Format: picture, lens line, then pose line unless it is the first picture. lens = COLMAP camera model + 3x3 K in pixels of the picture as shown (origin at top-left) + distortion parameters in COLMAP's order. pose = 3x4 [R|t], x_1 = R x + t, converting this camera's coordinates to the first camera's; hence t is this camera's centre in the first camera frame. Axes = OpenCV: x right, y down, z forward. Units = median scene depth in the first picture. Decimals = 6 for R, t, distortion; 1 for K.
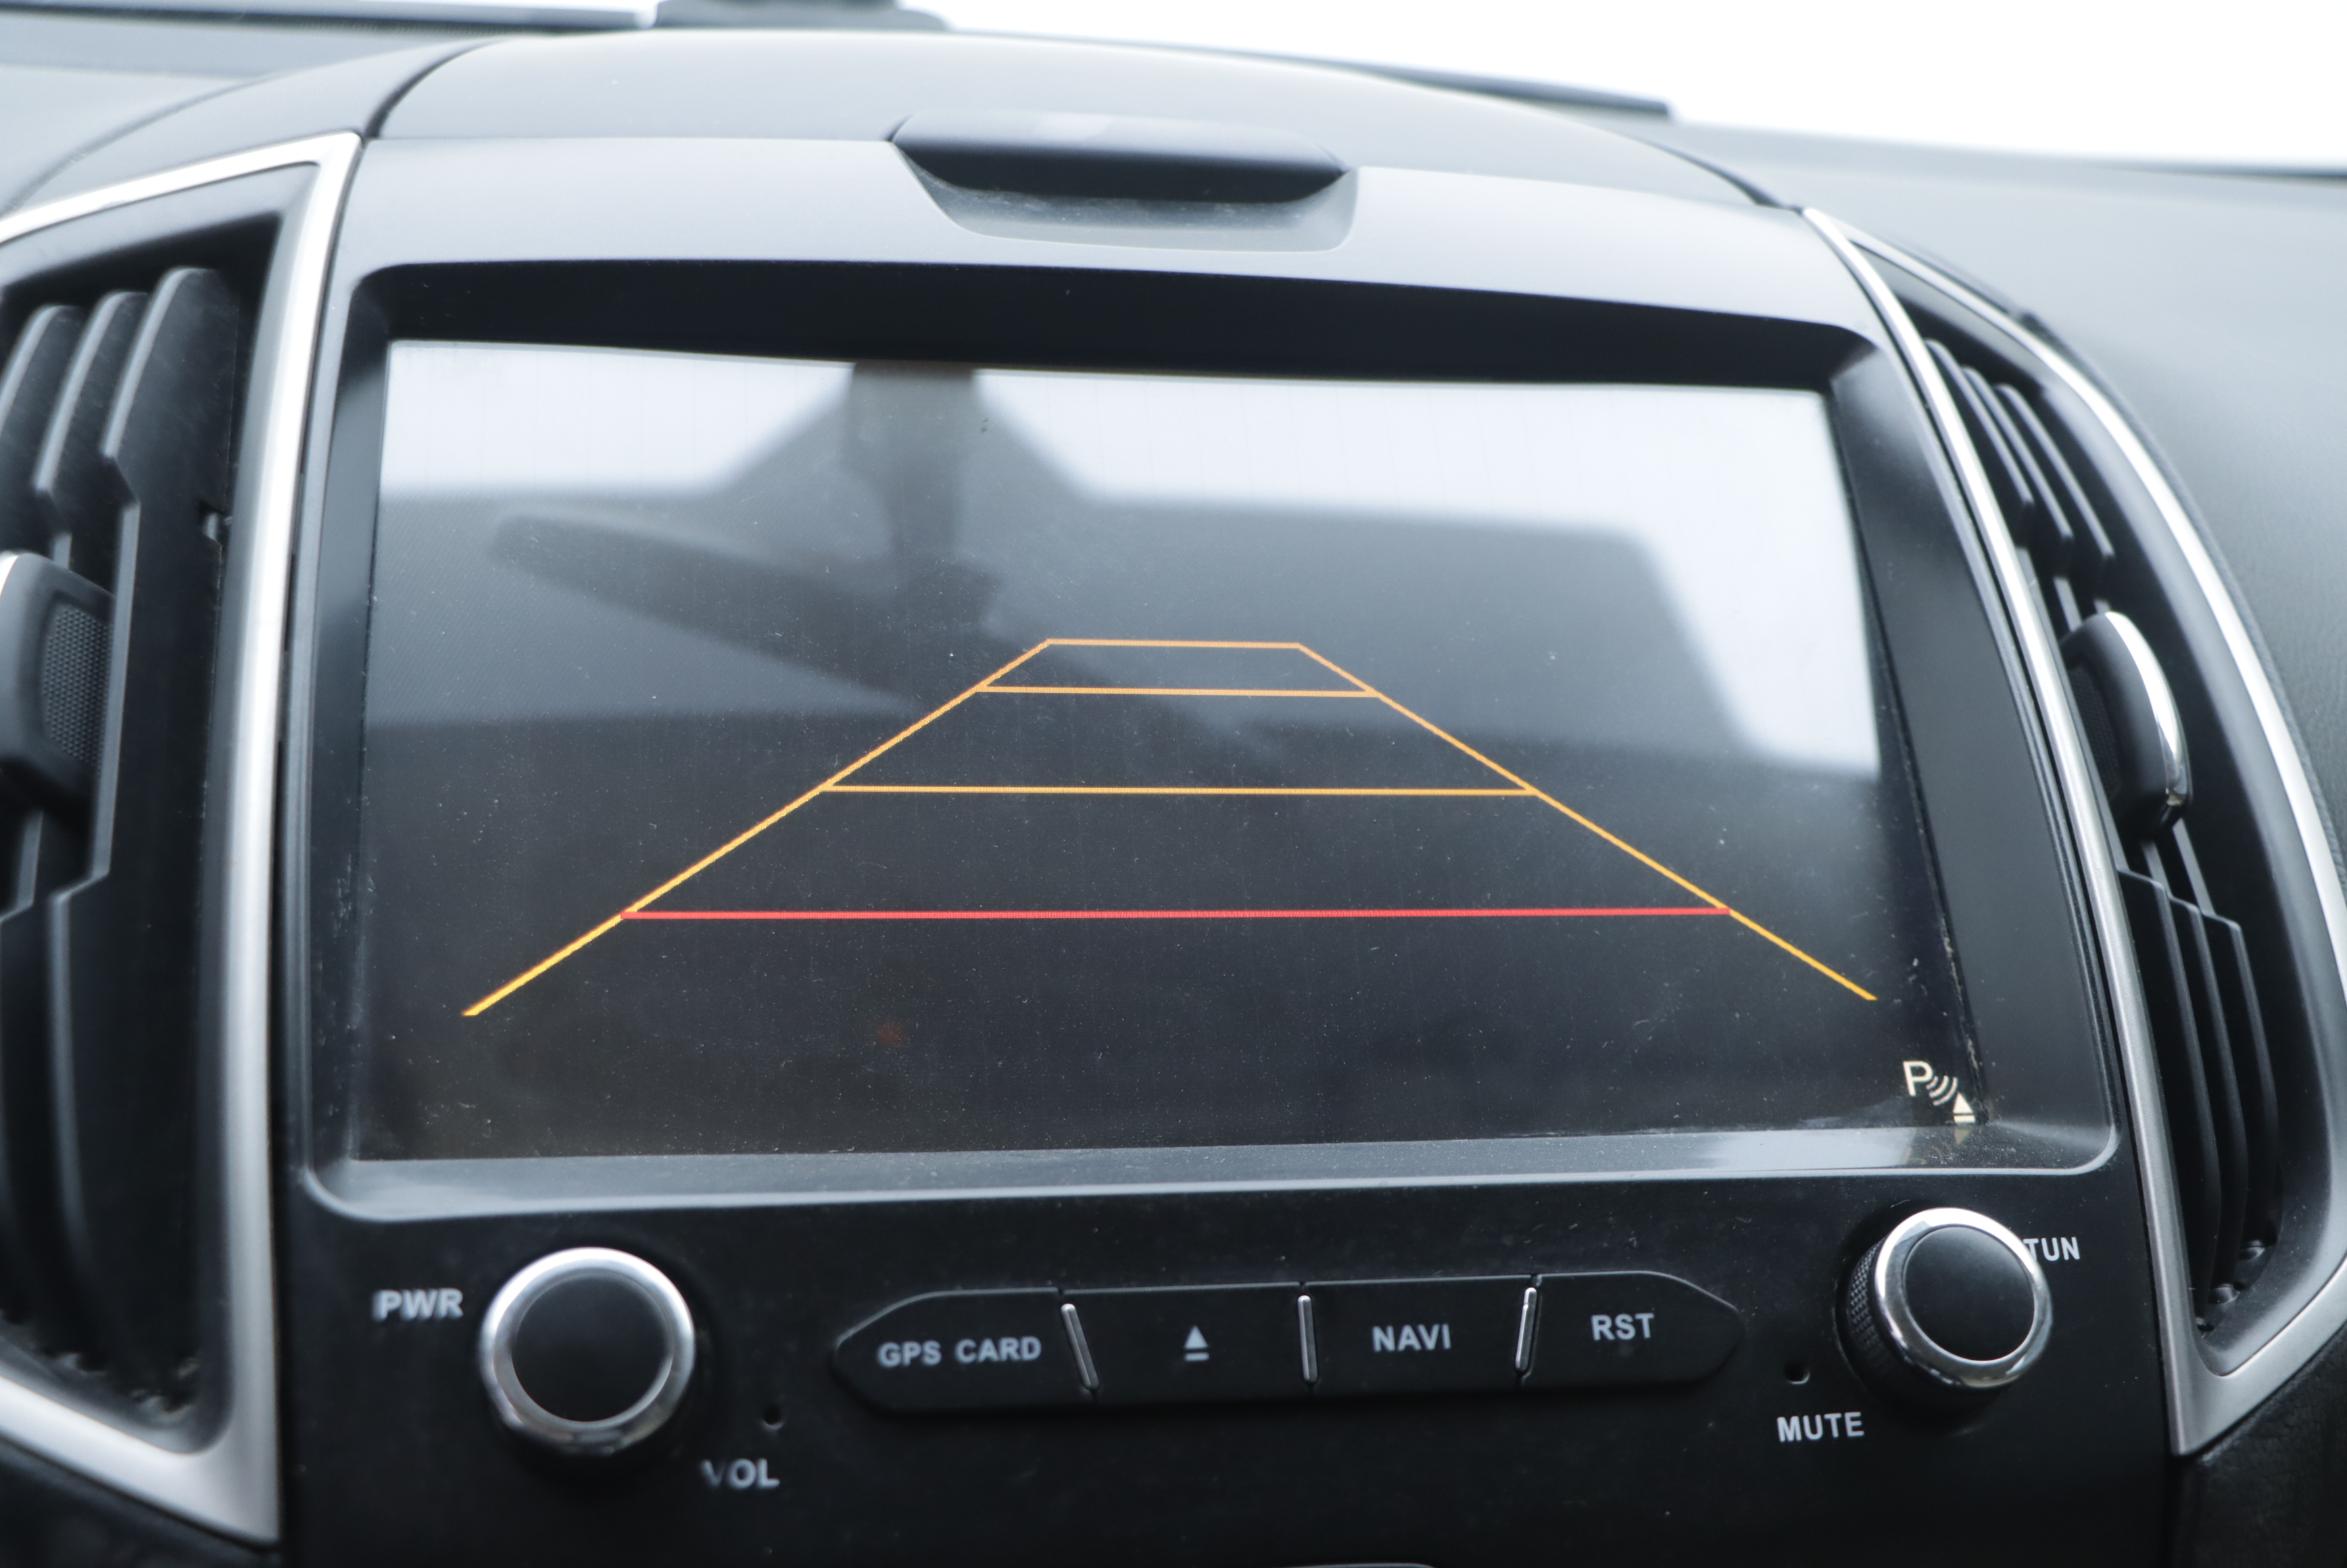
lens RADIAL K [[2669.0, 0, 1173.5], [0, 2669.0, 784.0], [0, 0, 1]] dist [-0.084685, 0.070495]
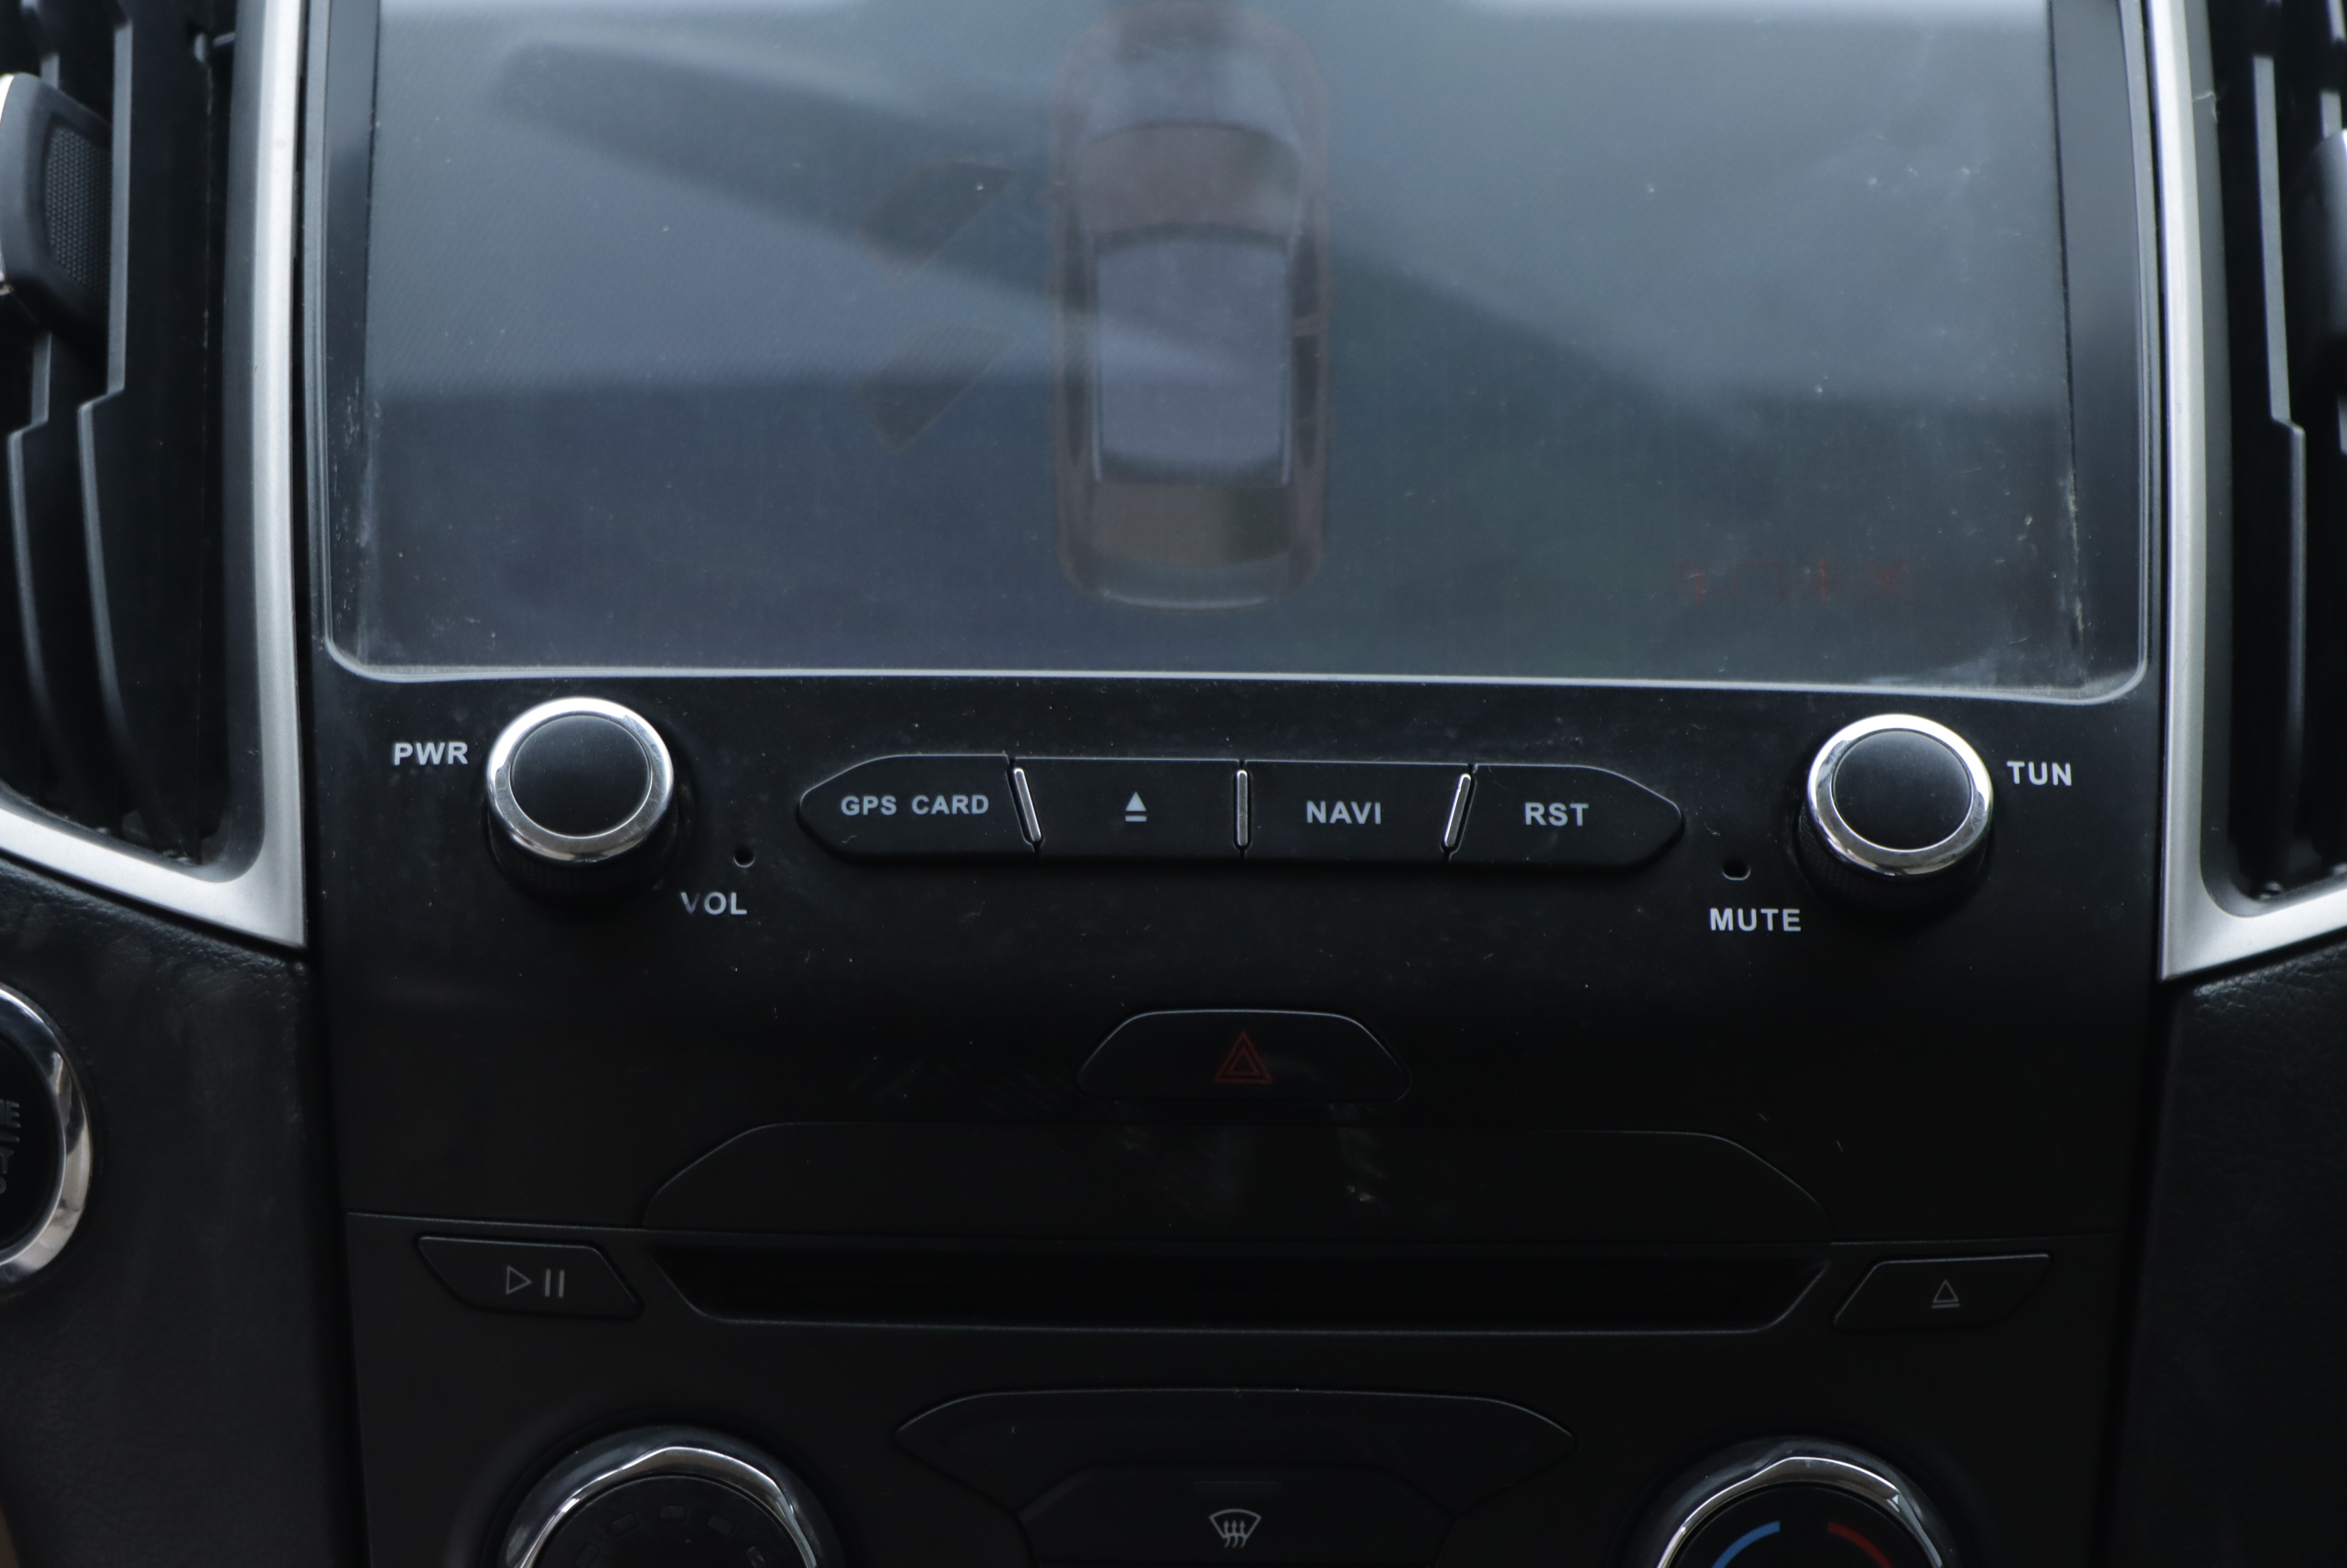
lens RADIAL K [[8347.8, 0, 1201.5], [0, 8347.8, 787.0], [0, 0, 1]] dist [0.485566, 2.913562]
pose [[0.986240, 0.006042, -0.165208, 0.538331], [-0.007487, 0.999939, -0.008126, 0.208106], [0.165149, 0.009251, 0.986225, -2.114035]]
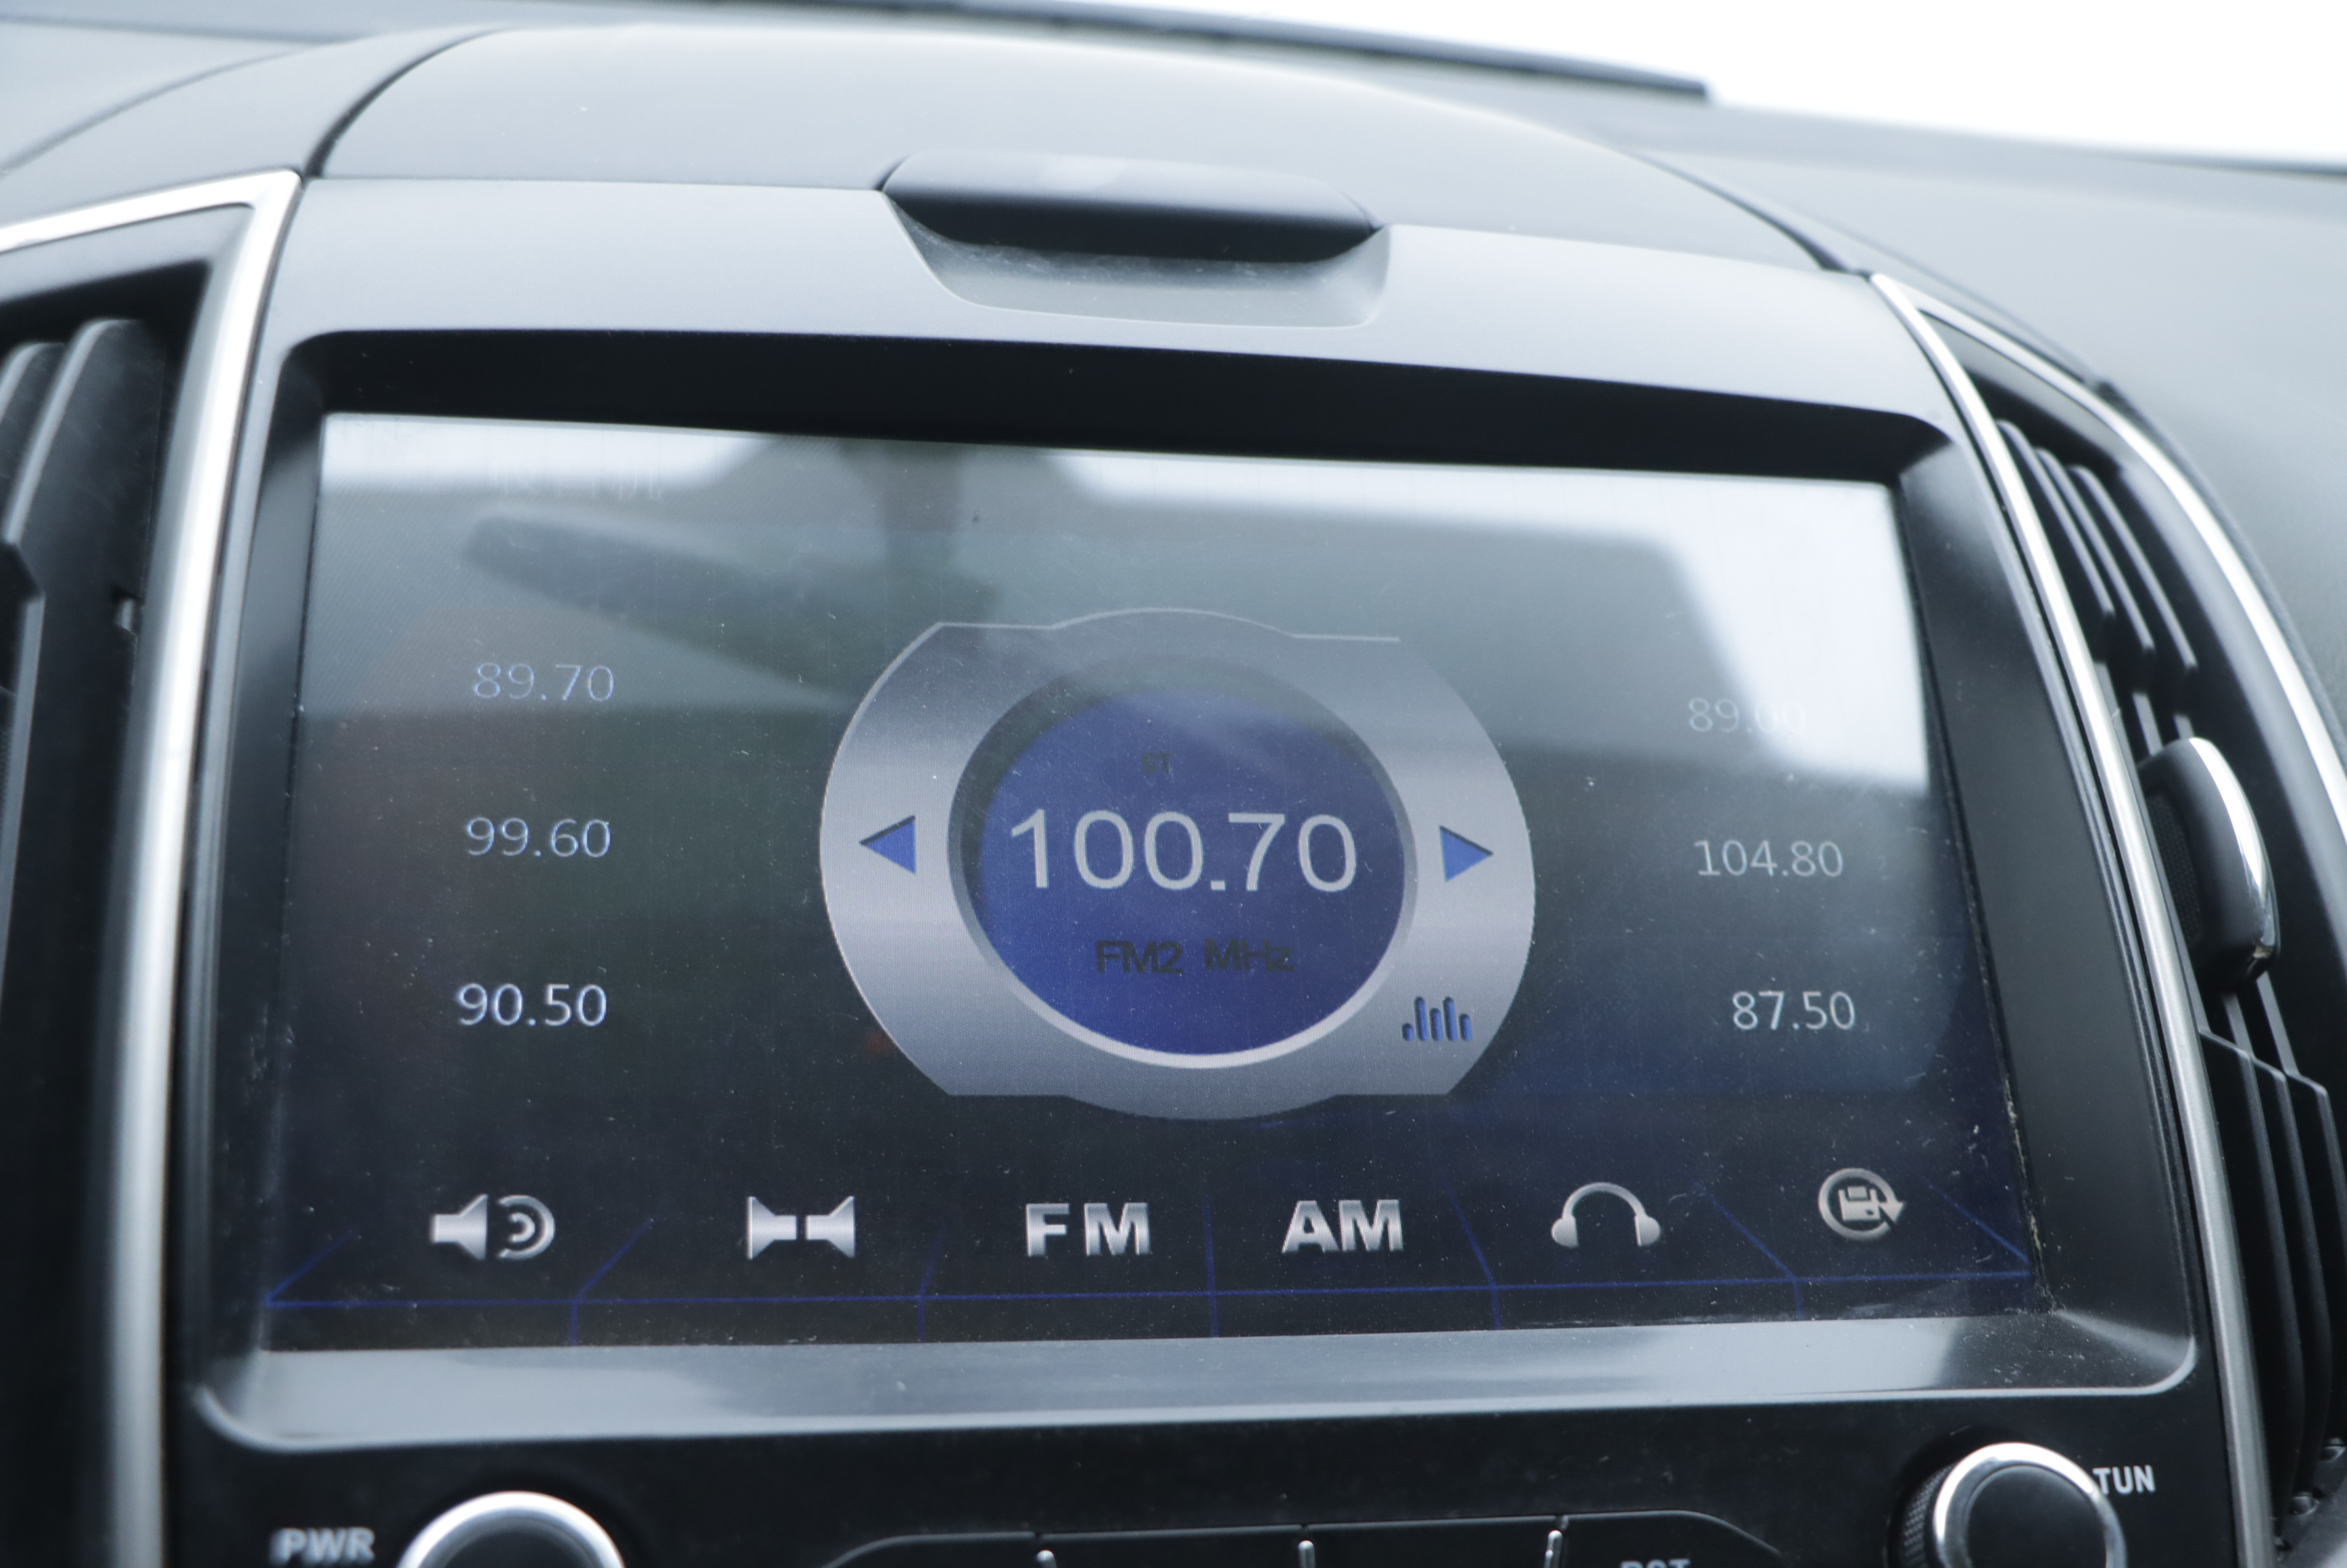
lens RADIAL K [[2669.0, 0, 1173.5], [0, 2669.0, 784.0], [0, 0, 1]] dist [-0.084685, 0.070495]
pose [[0.999741, 0.022716, 0.001445, -0.003059], [-0.022751, 0.999197, 0.032992, -0.086729], [-0.000694, -0.033017, 0.999455, 0.097625]]
